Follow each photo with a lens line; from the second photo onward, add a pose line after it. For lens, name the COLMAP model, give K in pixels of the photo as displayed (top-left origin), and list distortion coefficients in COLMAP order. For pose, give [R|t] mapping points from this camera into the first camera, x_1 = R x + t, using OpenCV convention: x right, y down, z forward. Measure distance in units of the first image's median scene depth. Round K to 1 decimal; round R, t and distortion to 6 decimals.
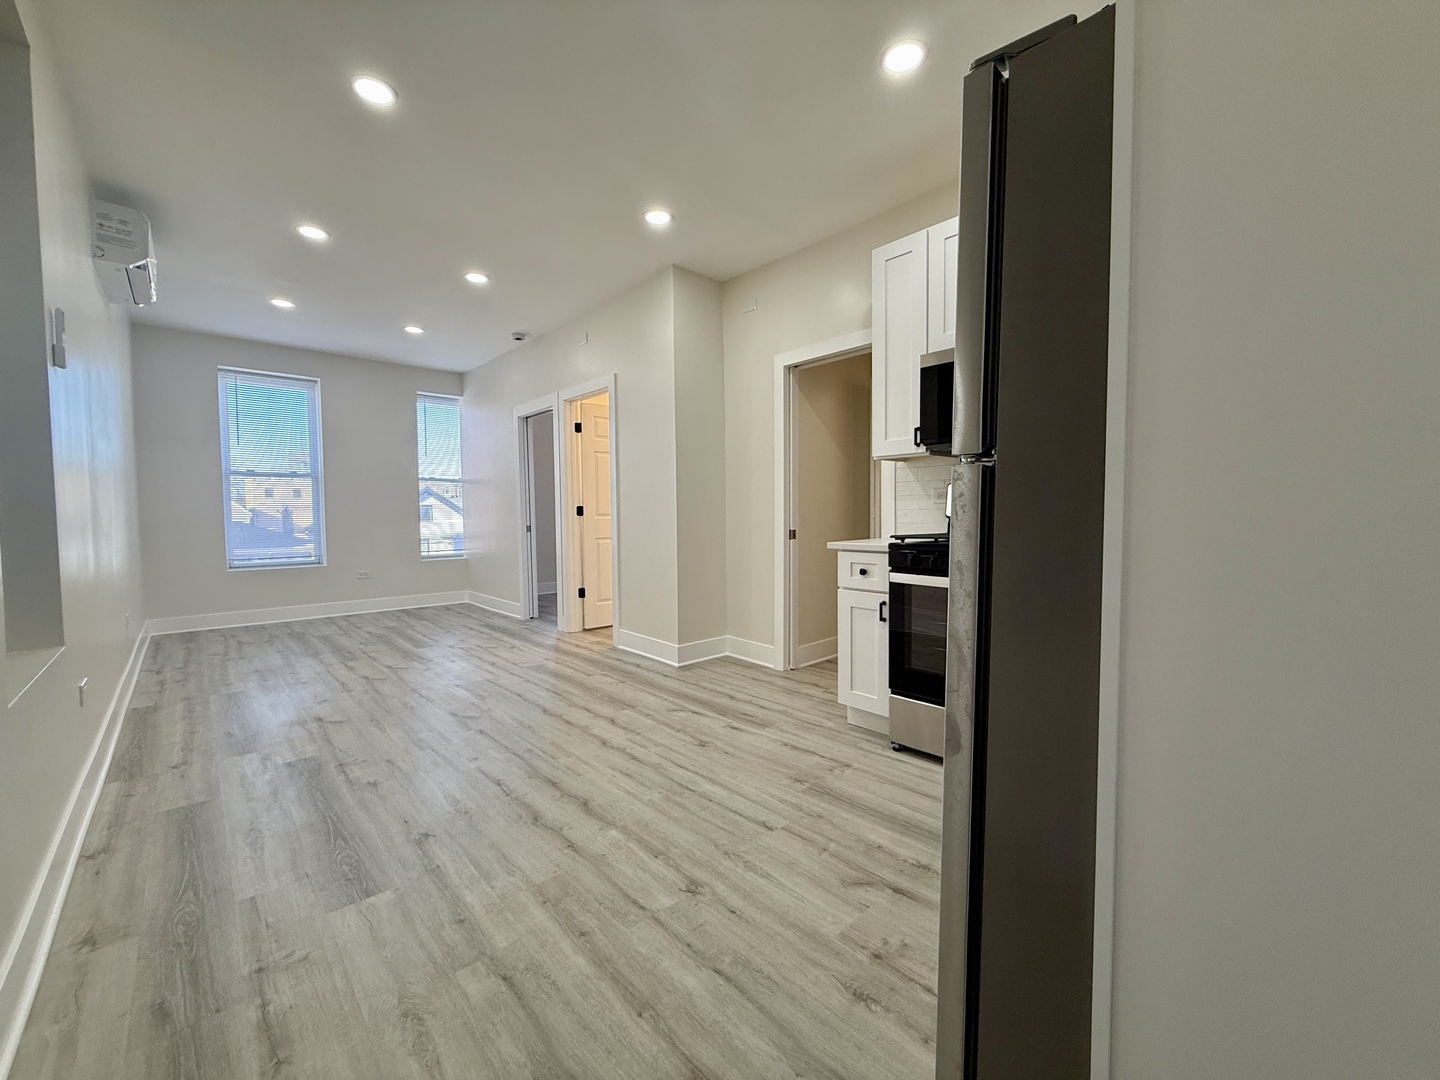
lens RADIAL K [[571.6, 0, 715.5], [0, 571.6, 541.8], [0, 0, 1]] dist [0.000882, -0.000358]
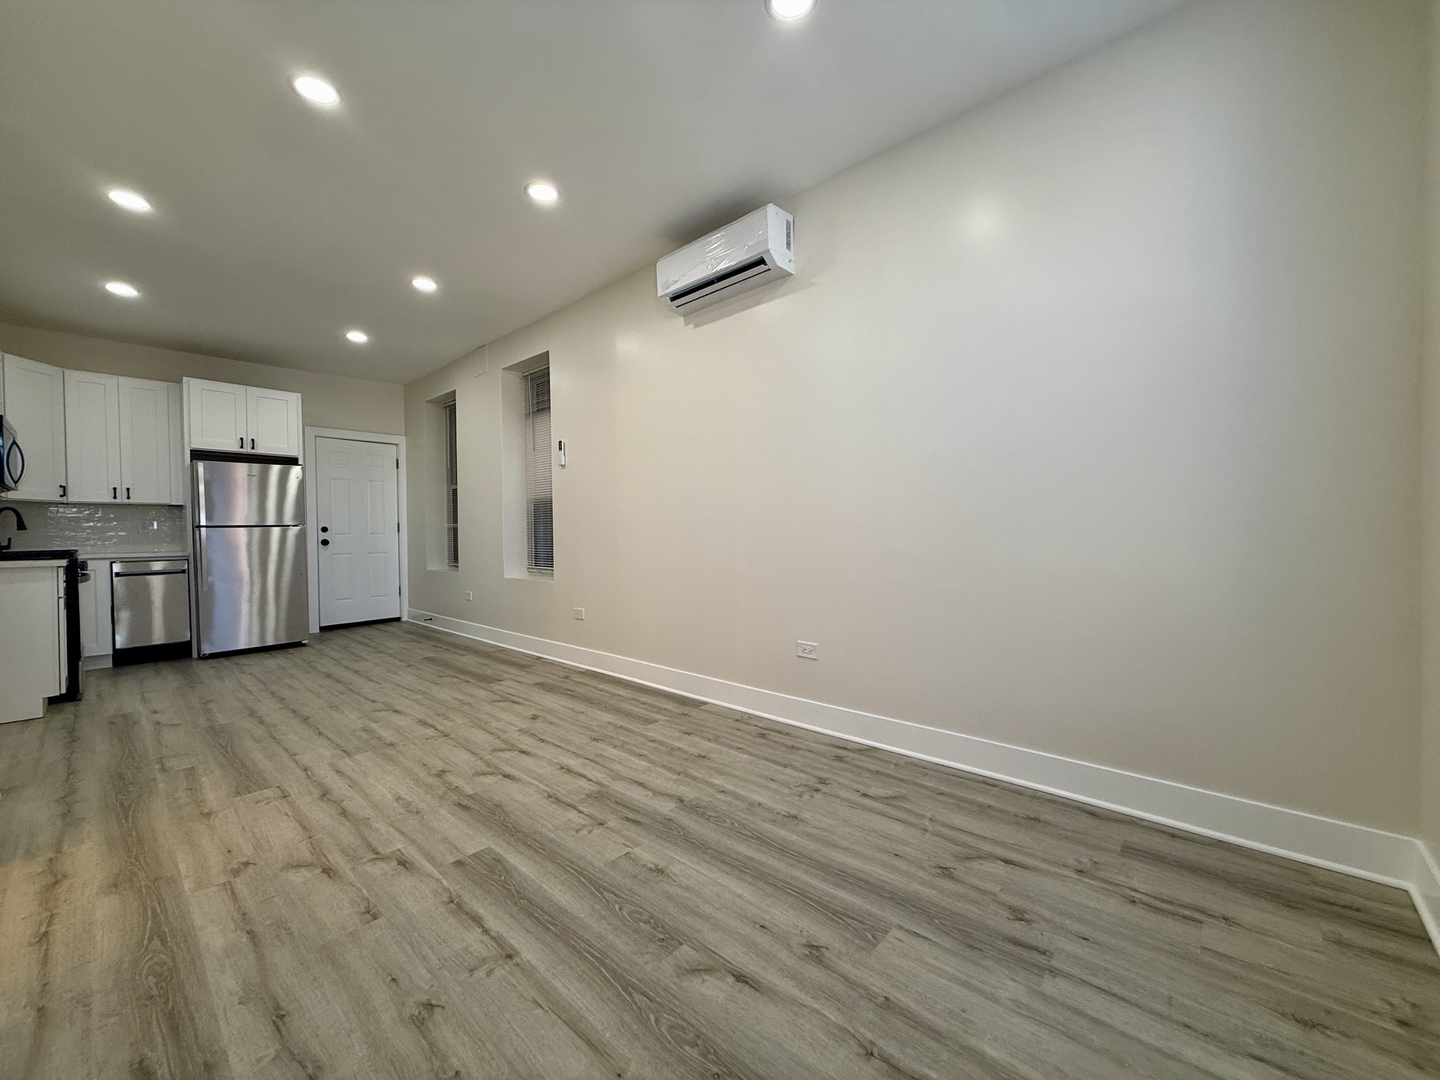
lens RADIAL K [[571.6, 0, 715.0], [0, 571.6, 541.6], [0, 0, 1]] dist [0.000882, -0.000358]
pose [[-0.996469, 0.023095, -0.080717, -1.096308], [0.017641, 0.997554, 0.067632, -0.098948], [0.082081, 0.065969, -0.994440, 2.357887]]
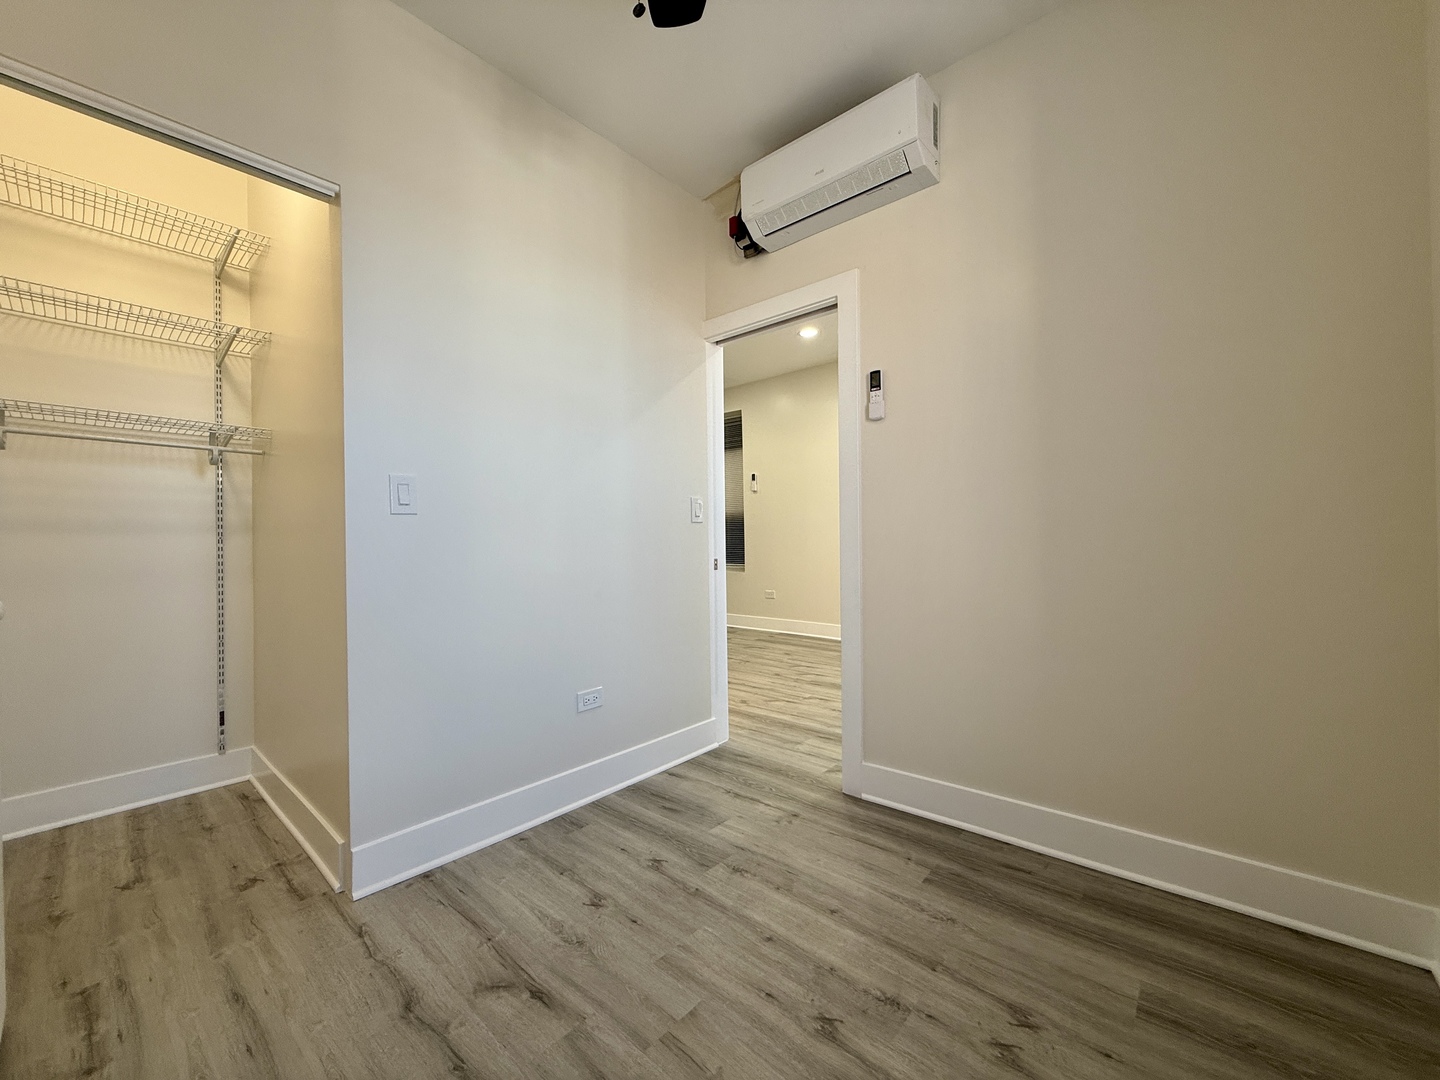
lens RADIAL K [[571.6, 0, 717.6], [0, 571.6, 537.7], [0, 0, 1]] dist [0.000882, -0.000358]
pose [[-0.994072, 0.030125, -0.104466, -0.407808], [0.025306, 0.998567, 0.047156, -0.137713], [0.105737, 0.044233, -0.993410, 2.986315]]
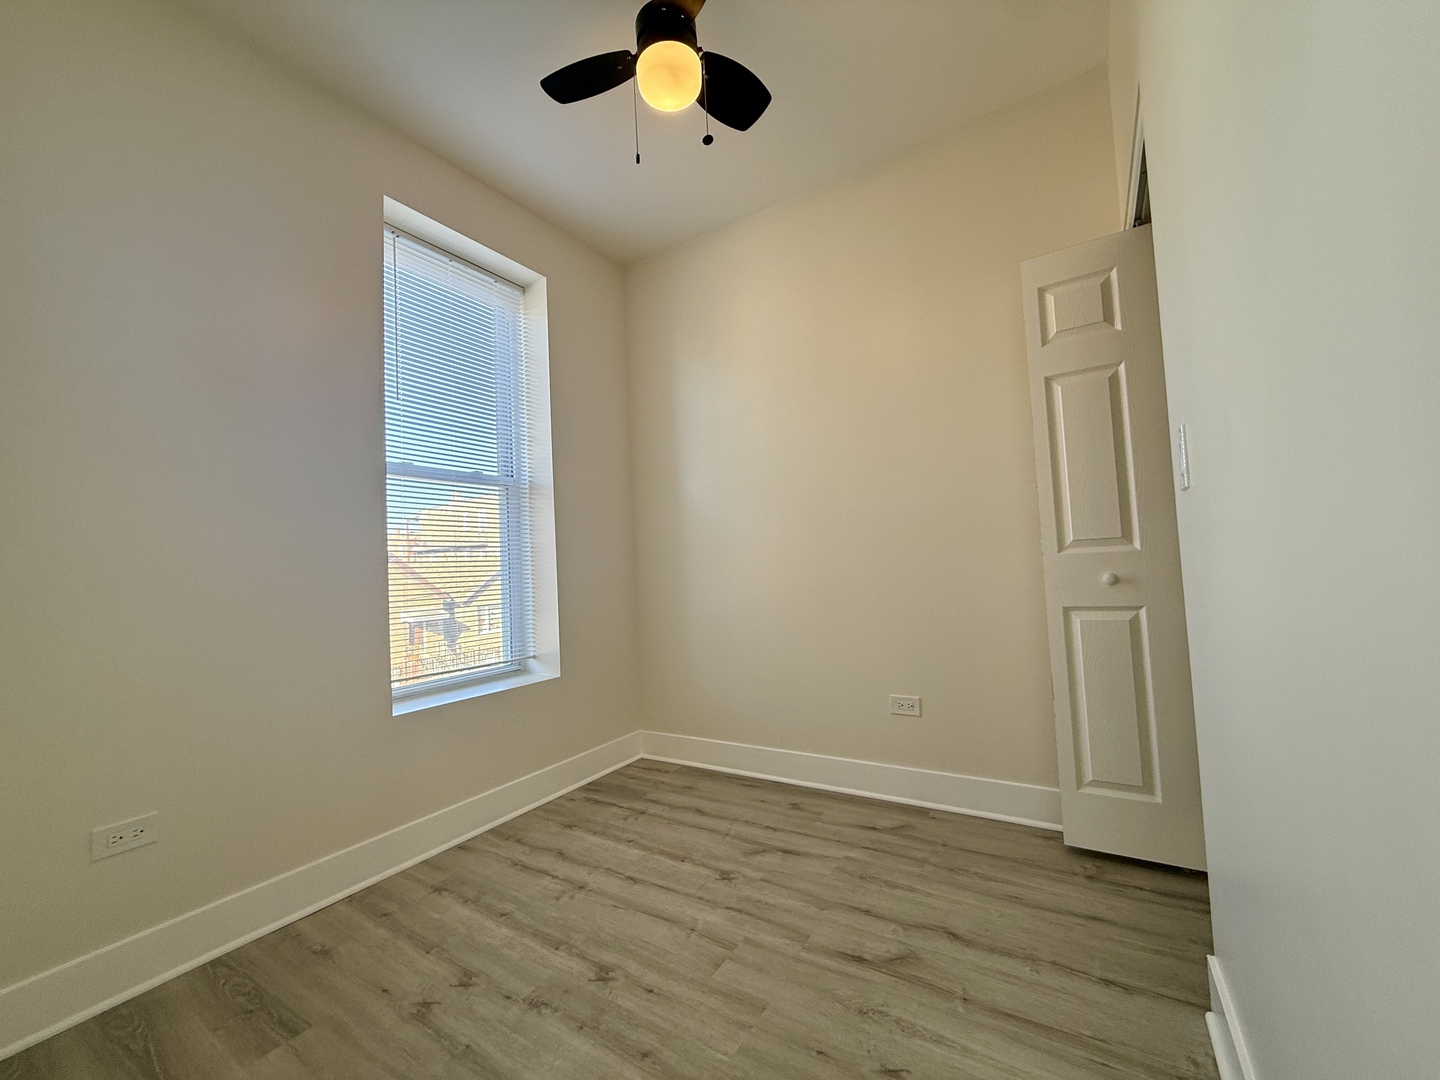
lens RADIAL K [[571.6, 0, 716.4], [0, 571.6, 537.1], [0, 0, 1]] dist [0.000882, -0.000358]
pose [[0.967277, -0.019838, 0.252944, -0.552373], [0.045931, 0.994158, -0.097674, -0.083602], [-0.249529, 0.106096, 0.962538, 1.987502]]
